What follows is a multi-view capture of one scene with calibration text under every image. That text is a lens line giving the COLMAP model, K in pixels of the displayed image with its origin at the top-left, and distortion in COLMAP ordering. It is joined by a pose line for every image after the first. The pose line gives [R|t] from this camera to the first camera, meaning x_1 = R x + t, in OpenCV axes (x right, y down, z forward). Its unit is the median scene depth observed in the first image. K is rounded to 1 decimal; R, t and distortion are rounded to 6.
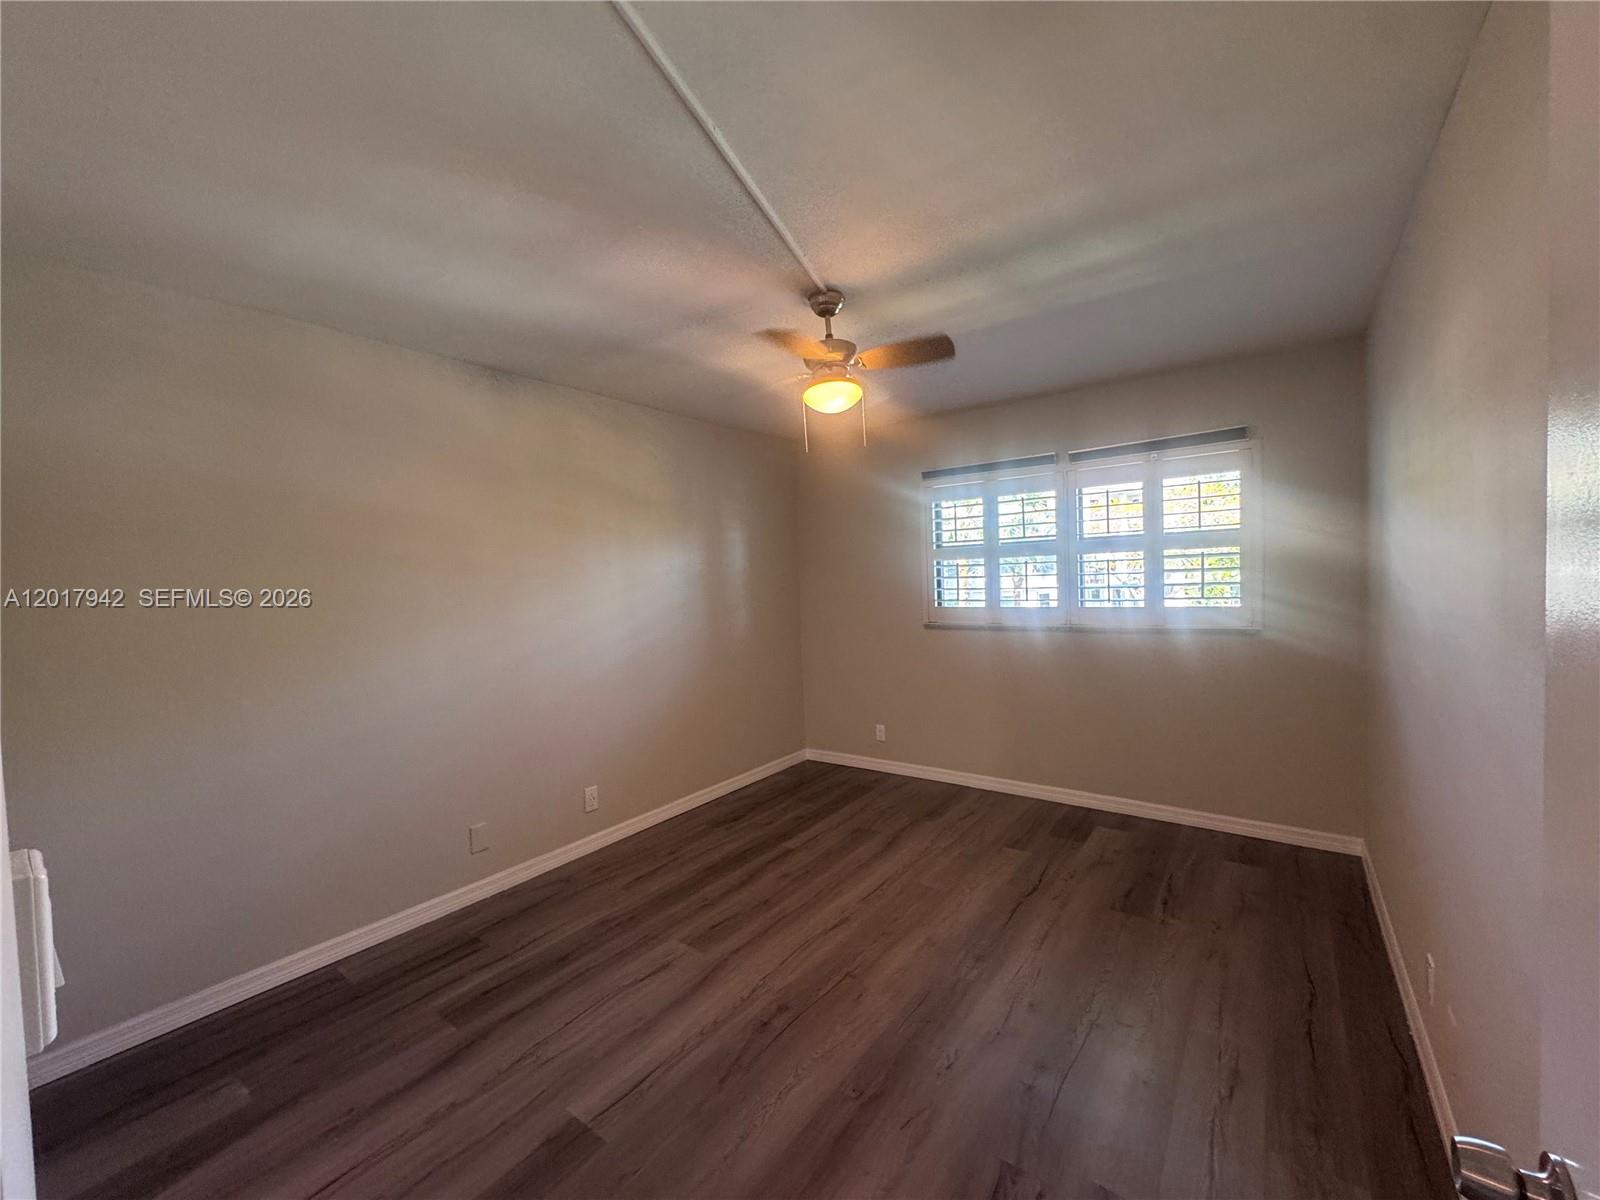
lens RADIAL K [[639.4, 0, 799.5], [0, 639.4, 602.5], [0, 0, 1]] dist [-0.000789, 0.000126]
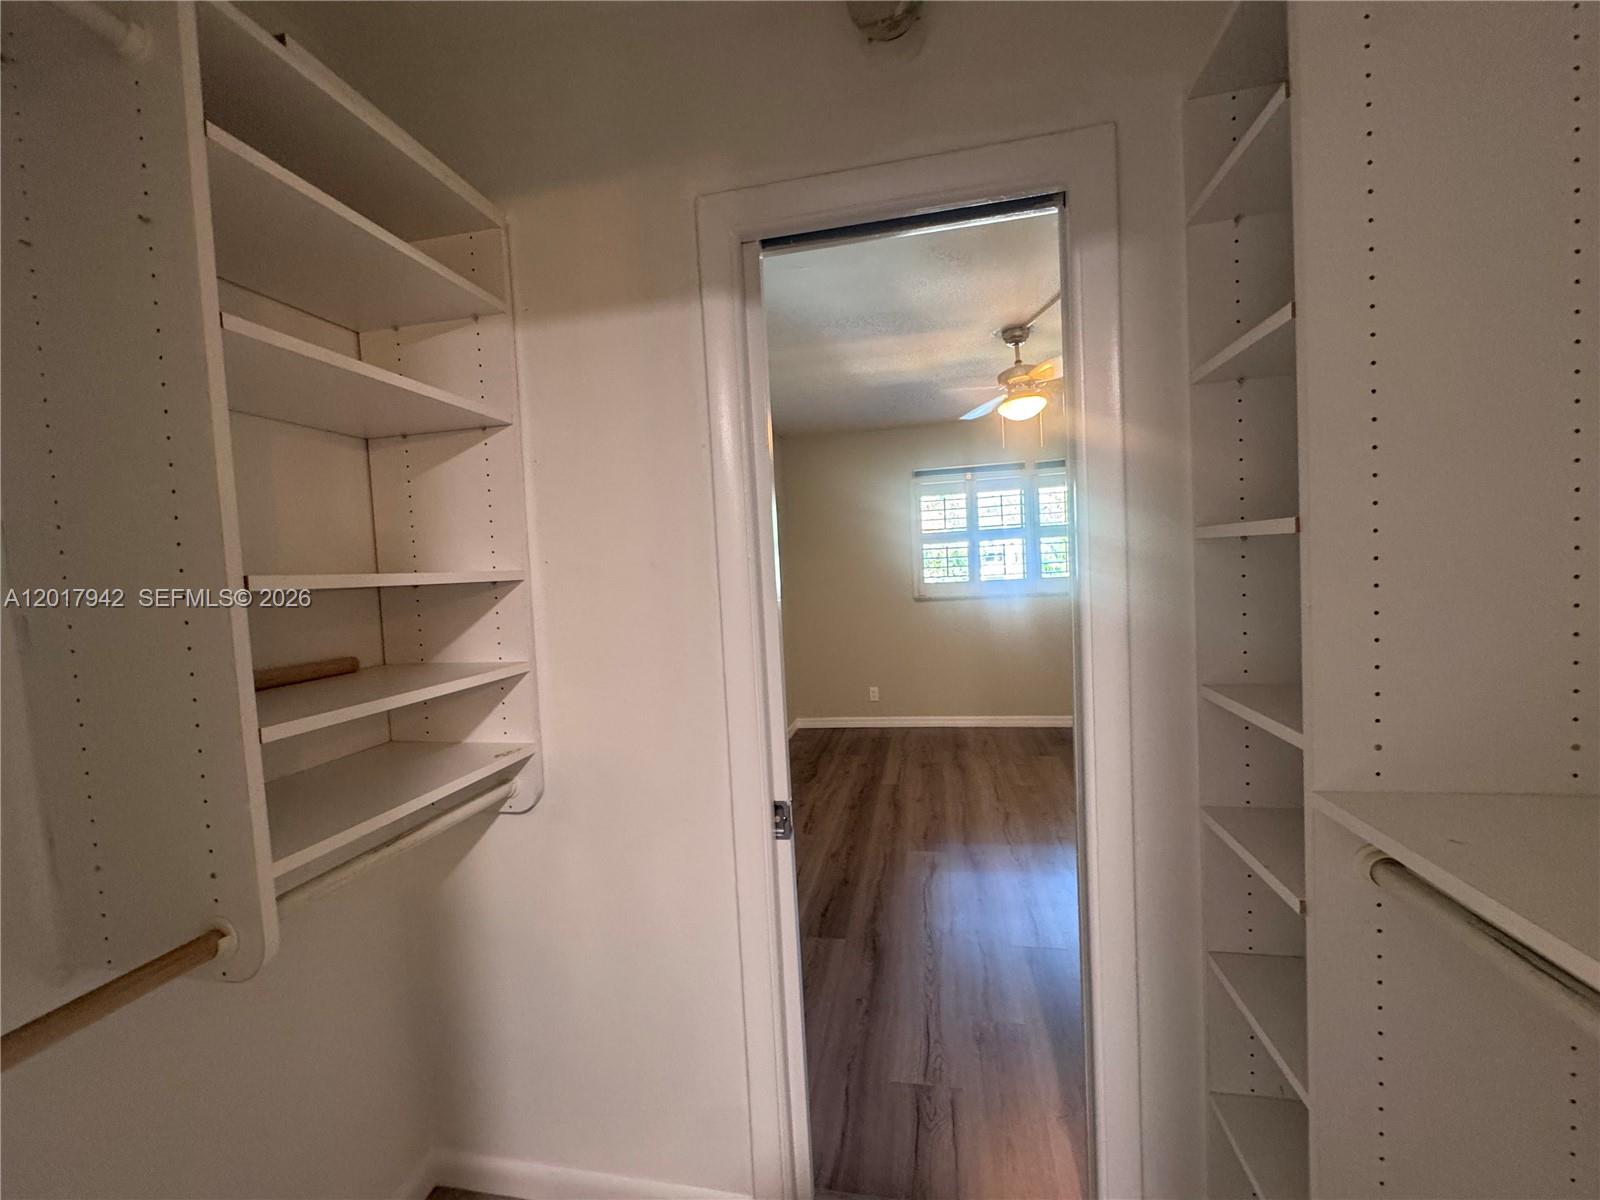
lens RADIAL K [[639.4, 0, 794.4], [0, 639.4, 595.3], [0, 0, 1]] dist [-0.000789, 0.000126]
pose [[0.908943, -0.031794, 0.415706, -0.559768], [0.041175, 0.999059, -0.013620, 0.040457], [-0.414881, 0.029497, 0.909397, -0.000756]]
